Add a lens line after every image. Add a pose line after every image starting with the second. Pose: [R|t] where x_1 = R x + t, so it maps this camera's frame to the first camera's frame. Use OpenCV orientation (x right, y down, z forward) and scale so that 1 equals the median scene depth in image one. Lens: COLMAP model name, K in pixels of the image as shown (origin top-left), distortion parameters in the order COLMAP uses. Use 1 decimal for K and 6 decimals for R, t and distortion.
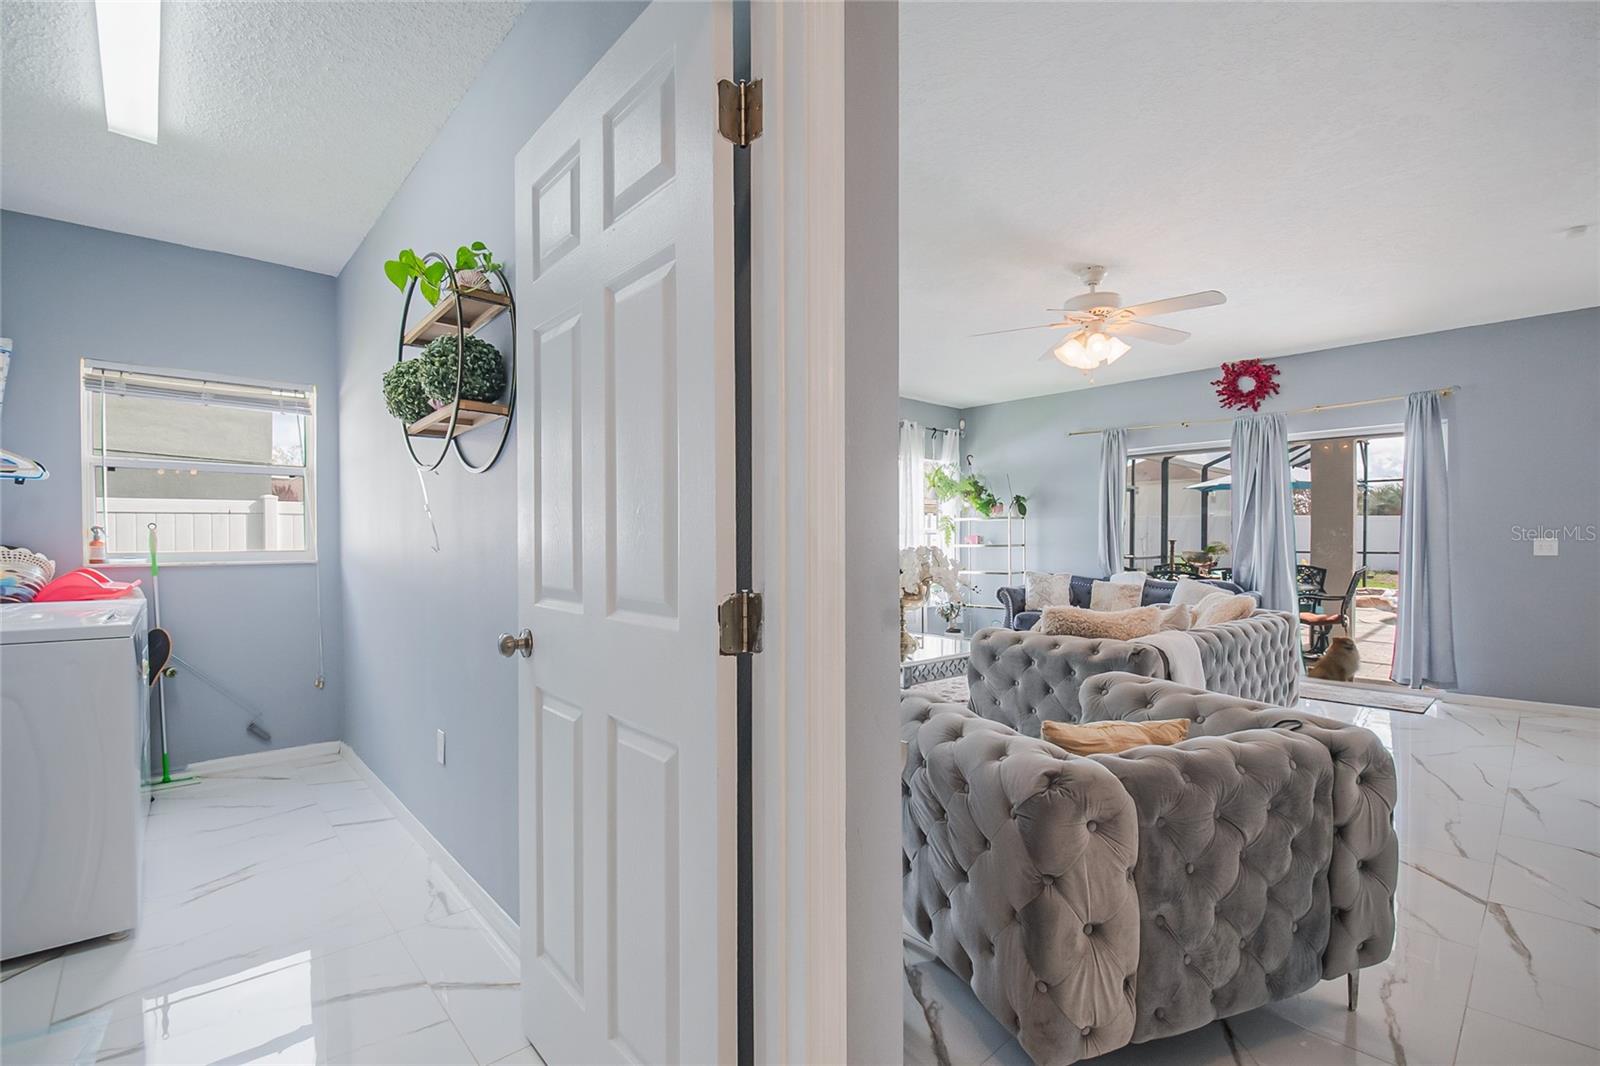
lens RADIAL K [[700.2, 0, 803.4], [0, 700.2, 538.1], [0, 0, 1]] dist [0.010166, -0.014020]
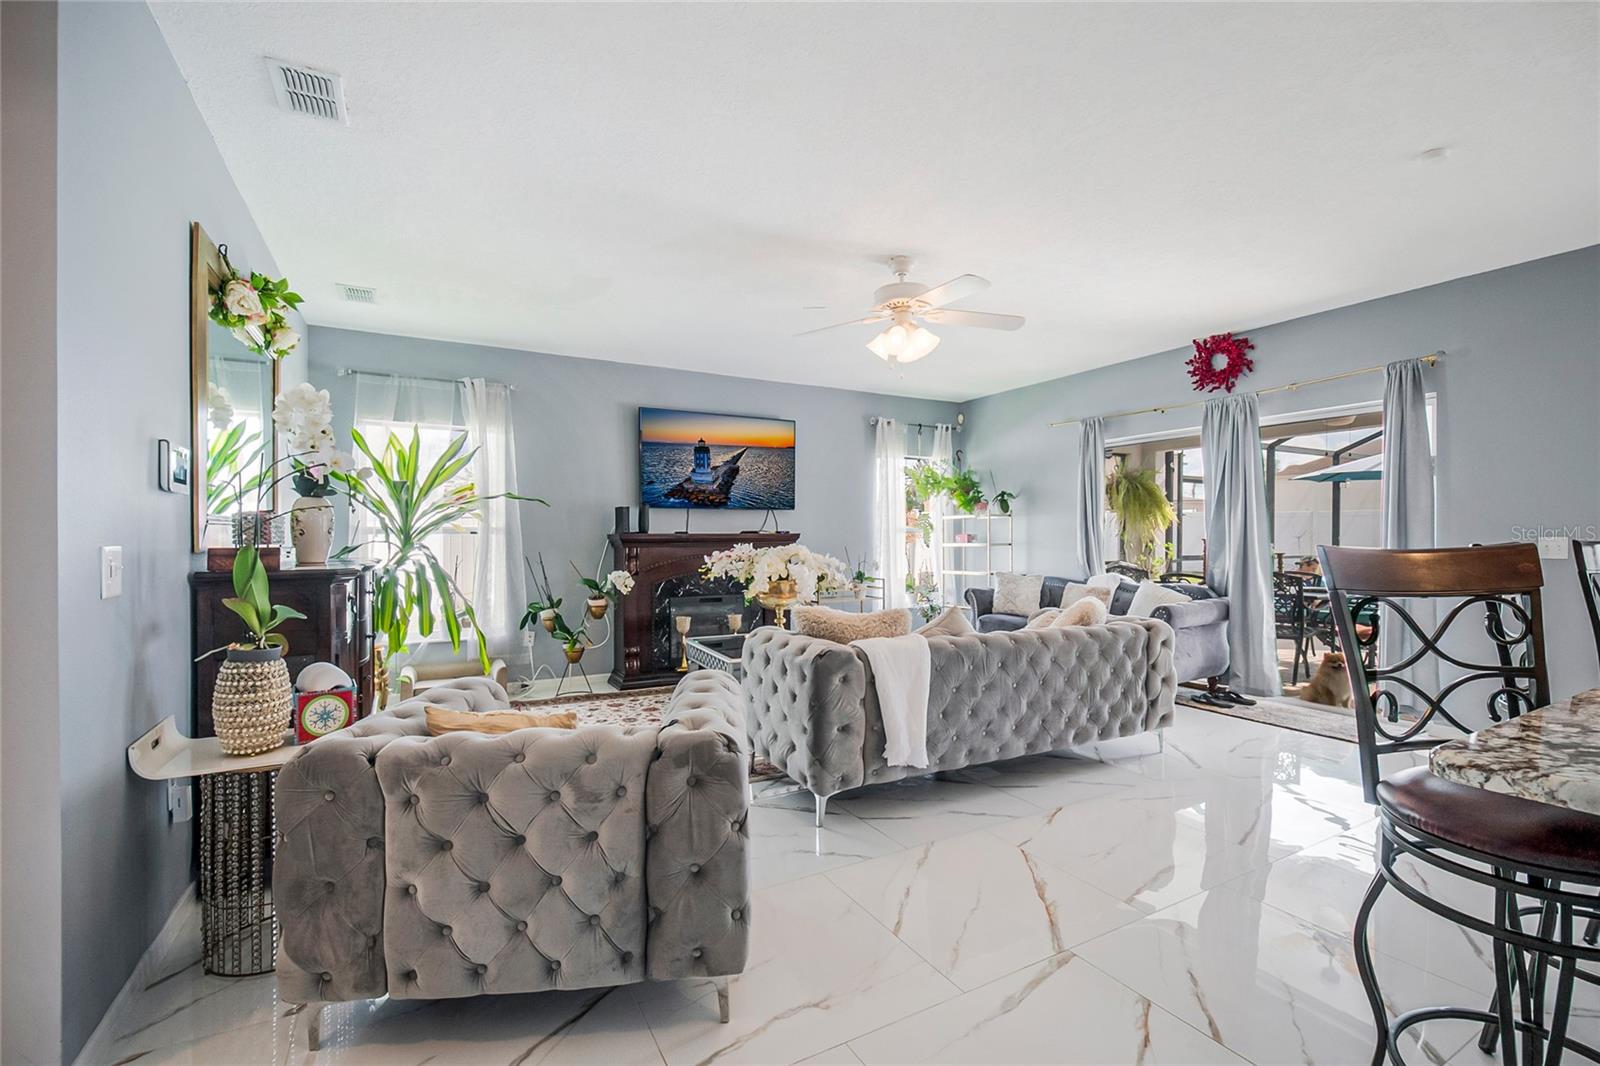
lens RADIAL K [[700.2, 0, 810.7], [0, 700.2, 539.1], [0, 0, 1]] dist [0.010166, -0.014020]
pose [[0.970910, 0.000486, -0.239444, 0.338738], [0.000620, 0.999989, 0.004543, -0.001585], [0.239444, -0.004560, 0.970899, 0.020775]]
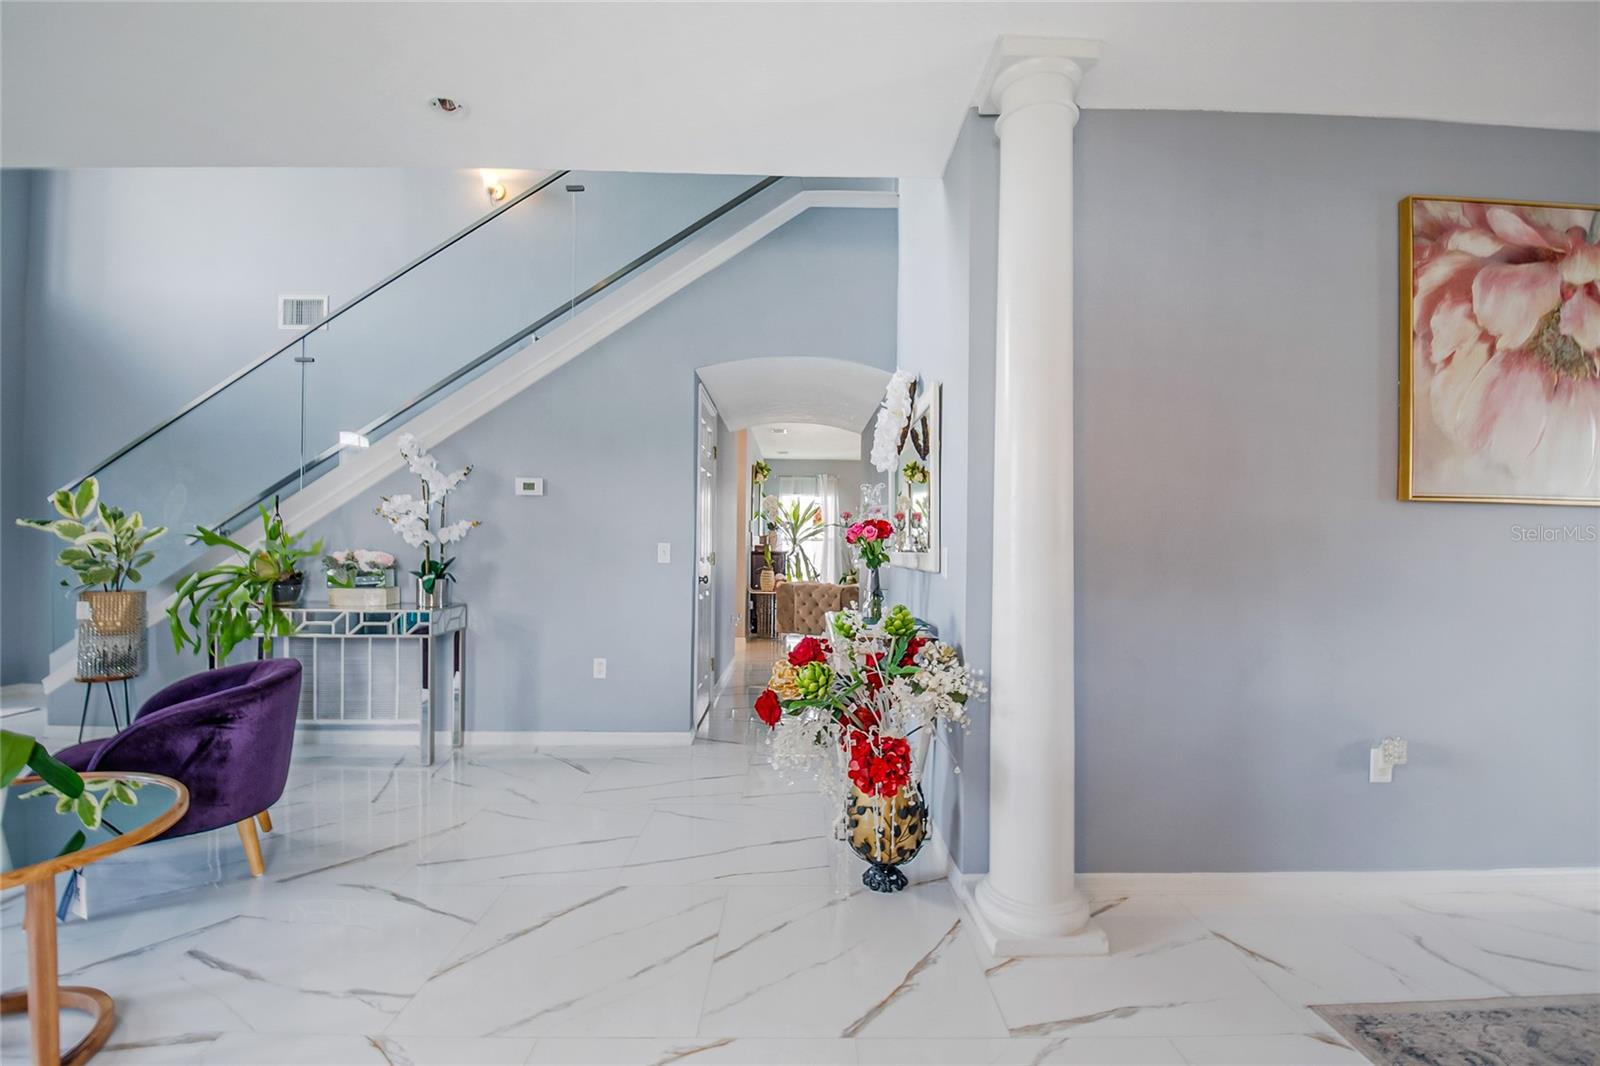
lens RADIAL K [[700.2, 0, 802.5], [0, 700.2, 535.4], [0, 0, 1]] dist [0.010166, -0.014020]
pose [[0.736896, 0.004163, -0.675994, 0.997525], [-0.013564, 0.999871, -0.008628, -0.004383], [0.675870, 0.015527, 0.736857, -0.698674]]
